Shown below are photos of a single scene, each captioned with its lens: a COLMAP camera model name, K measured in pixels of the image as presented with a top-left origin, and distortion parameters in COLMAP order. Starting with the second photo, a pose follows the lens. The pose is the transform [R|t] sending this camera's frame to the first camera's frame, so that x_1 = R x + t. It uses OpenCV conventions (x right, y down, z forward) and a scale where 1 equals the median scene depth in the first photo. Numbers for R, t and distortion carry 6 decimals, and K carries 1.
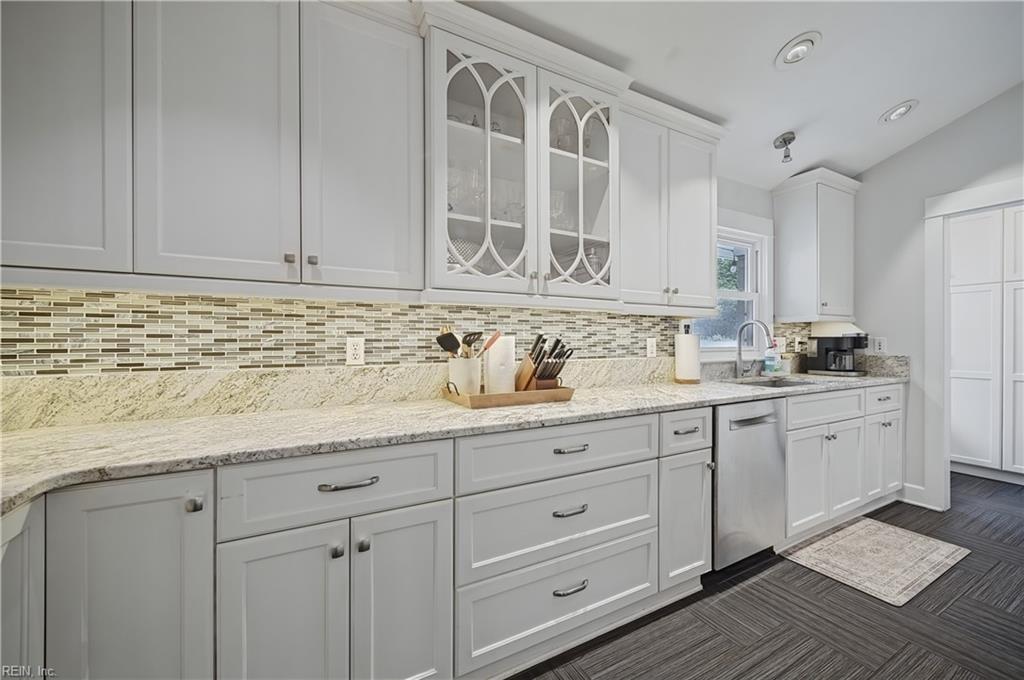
lens RADIAL K [[403.8, 0, 509.6], [0, 403.8, 343.0], [0, 0, 1]] dist [-0.001313, 0.000133]
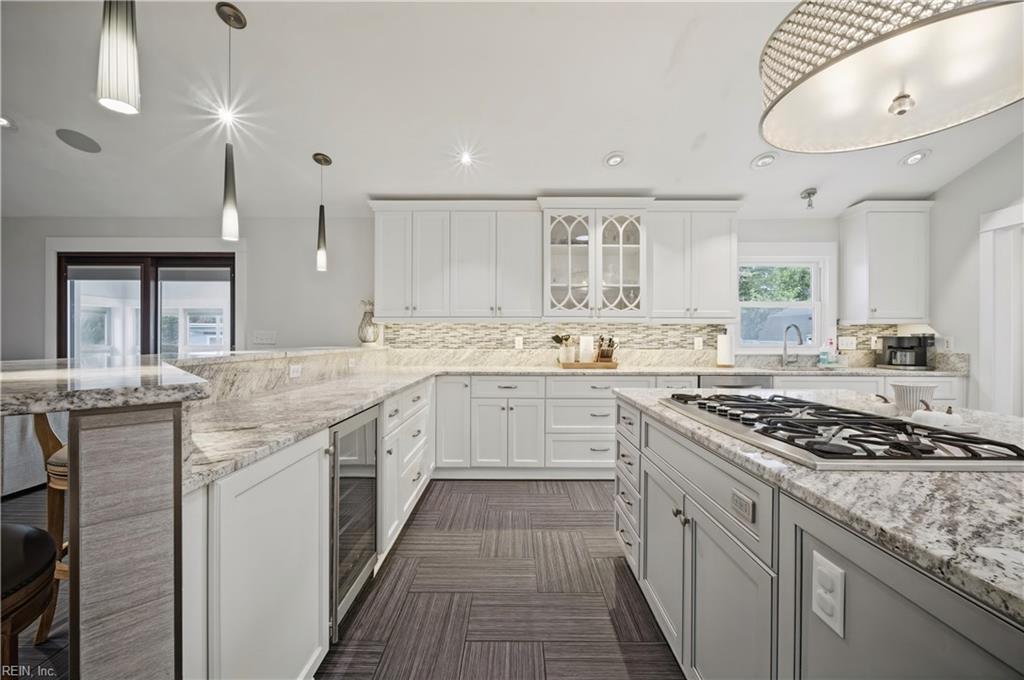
lens RADIAL K [[403.8, 0, 512.1], [0, 403.8, 339.9], [0, 0, 1]] dist [-0.001313, 0.000133]
pose [[0.876329, 0.005338, -0.481683, 0.643788], [-0.006554, 0.999978, -0.000842, 0.004951], [0.481668, 0.003895, 0.876345, -0.962918]]
